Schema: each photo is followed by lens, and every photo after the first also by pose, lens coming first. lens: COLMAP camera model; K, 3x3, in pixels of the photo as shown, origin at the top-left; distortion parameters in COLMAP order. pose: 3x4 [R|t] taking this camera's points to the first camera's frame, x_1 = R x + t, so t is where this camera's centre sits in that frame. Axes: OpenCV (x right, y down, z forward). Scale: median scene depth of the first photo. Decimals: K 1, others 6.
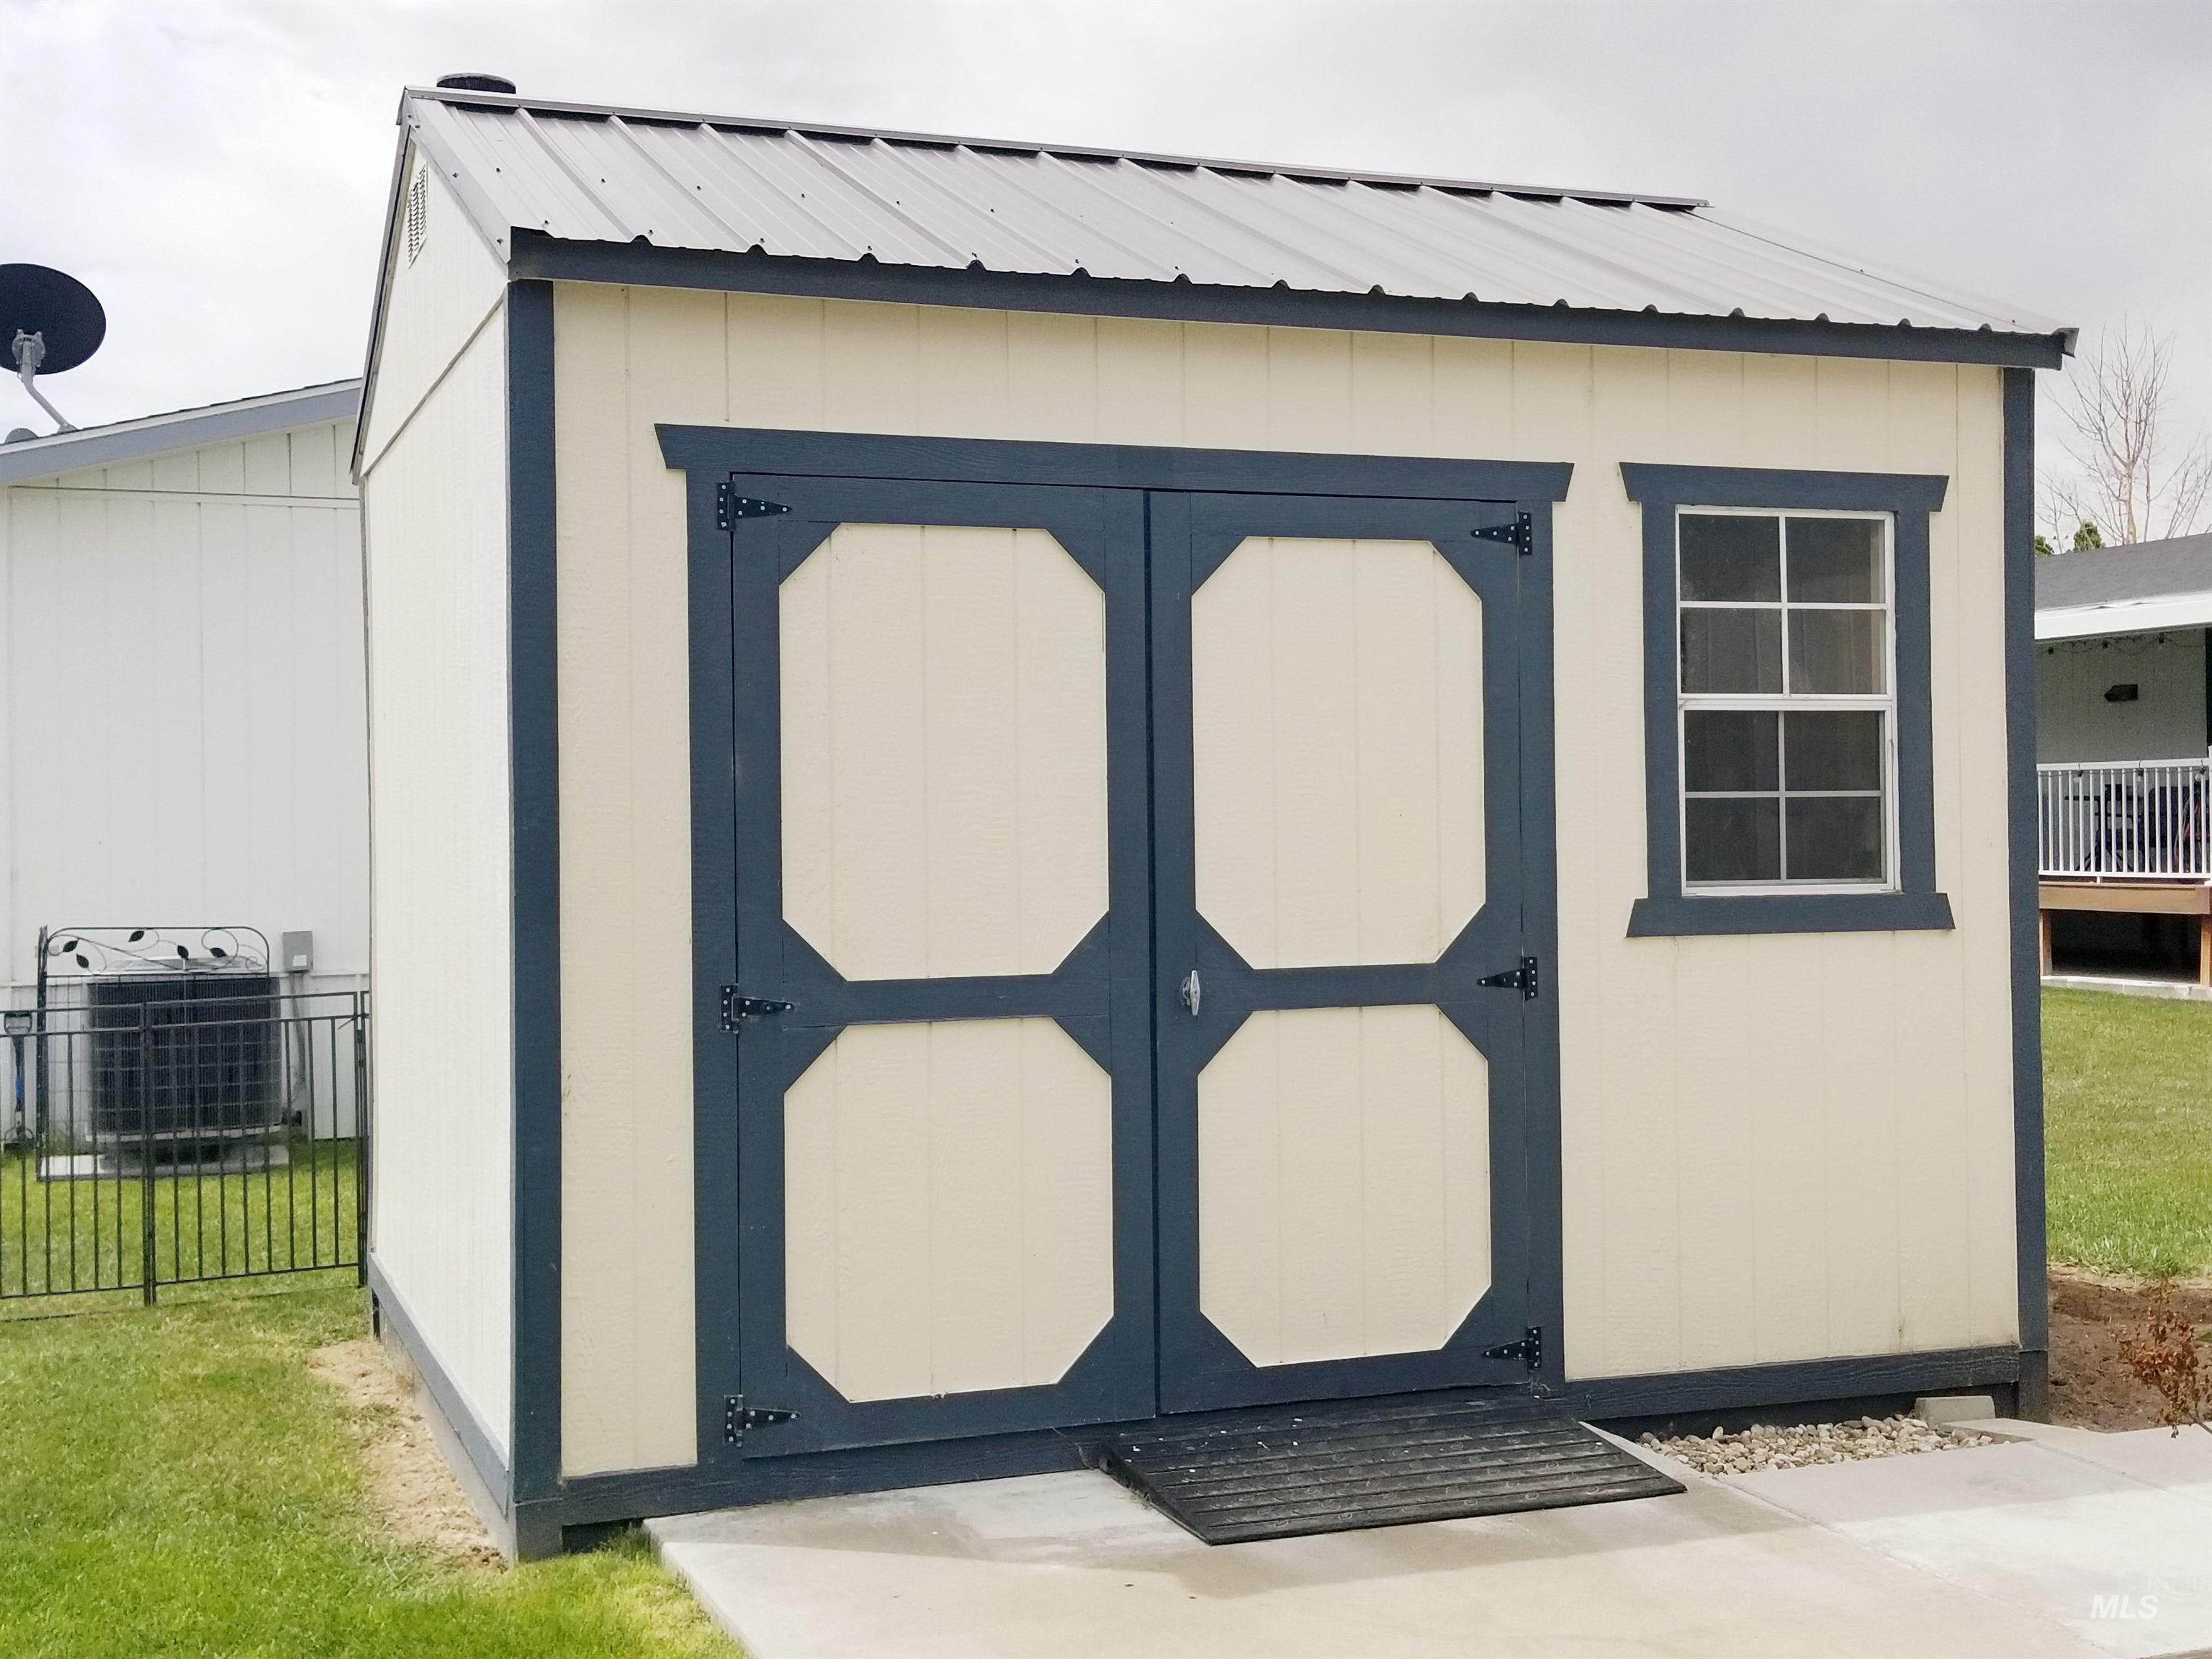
lens RADIAL K [[2713.9, 0, 1106.0], [0, 2713.9, 829.5], [0, 0, 1]] dist [0.272057, -0.827494]
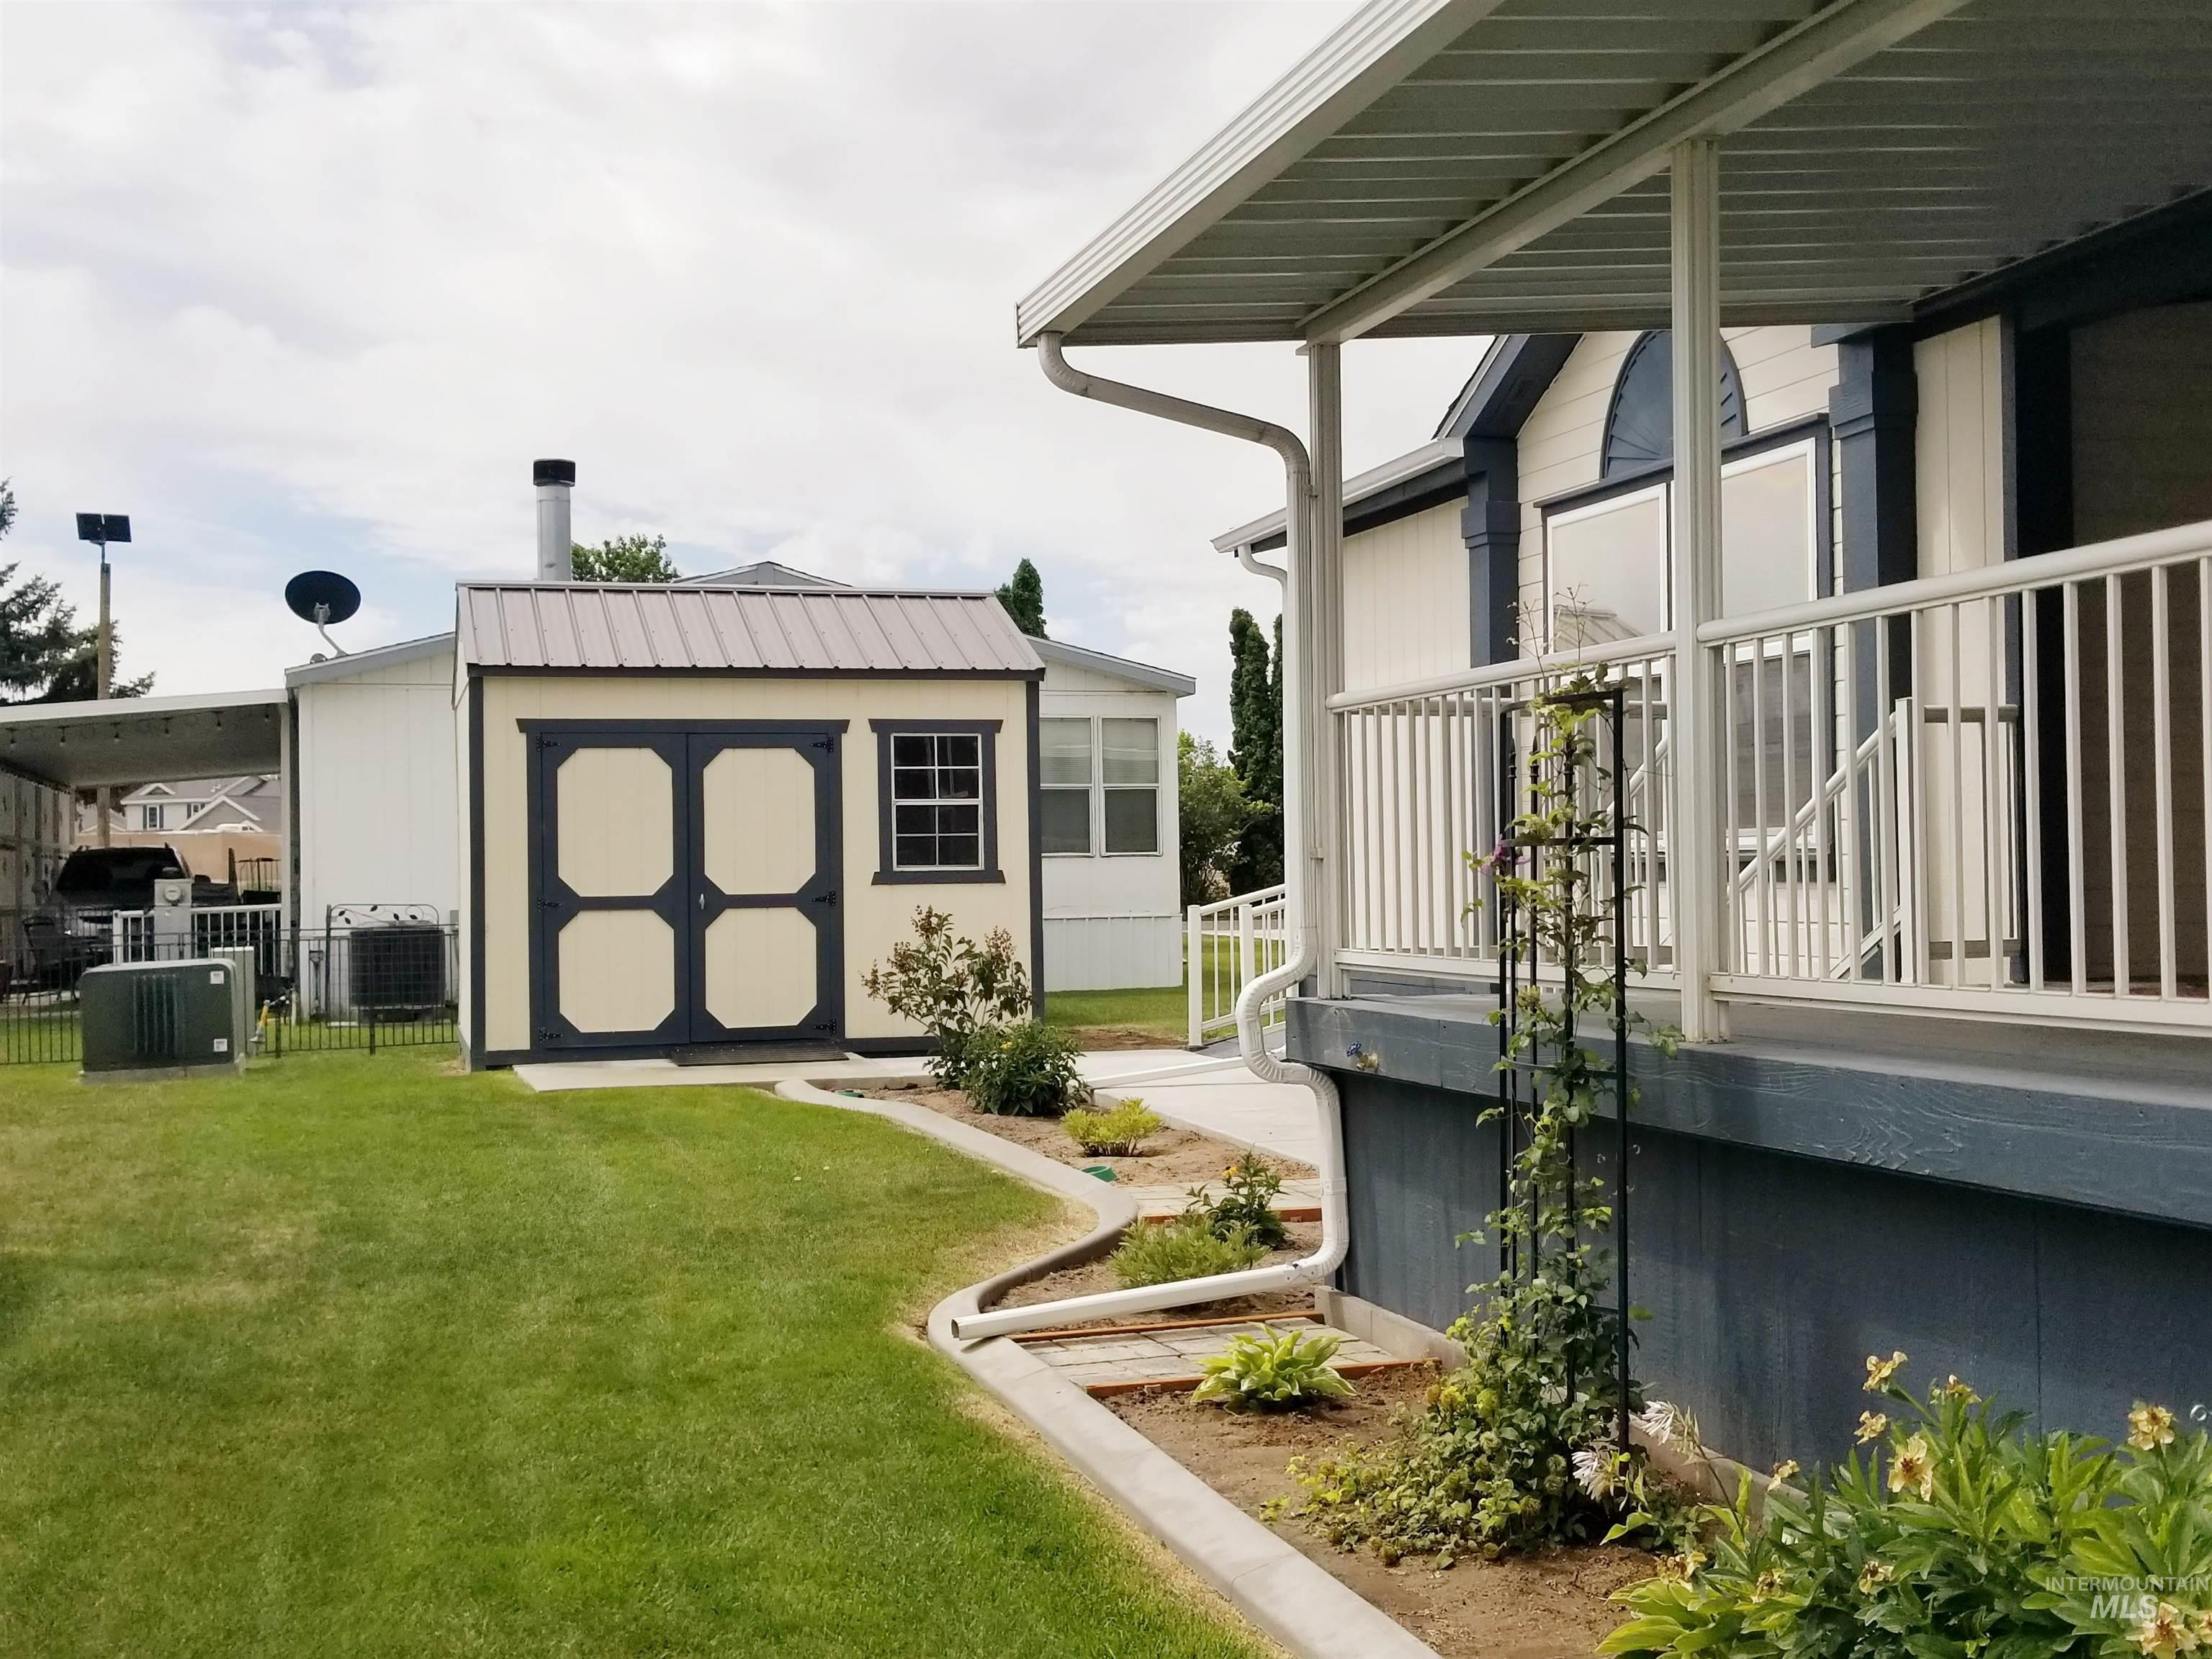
lens RADIAL K [[2713.9, 0, 1106.0], [0, 2713.9, 829.5], [0, 0, 1]] dist [0.272057, -0.827494]
pose [[0.995665, -0.005036, -0.092876, 0.713952], [0.003527, 0.999859, -0.016402, 0.029602], [0.092945, 0.016004, 0.995543, -1.844342]]
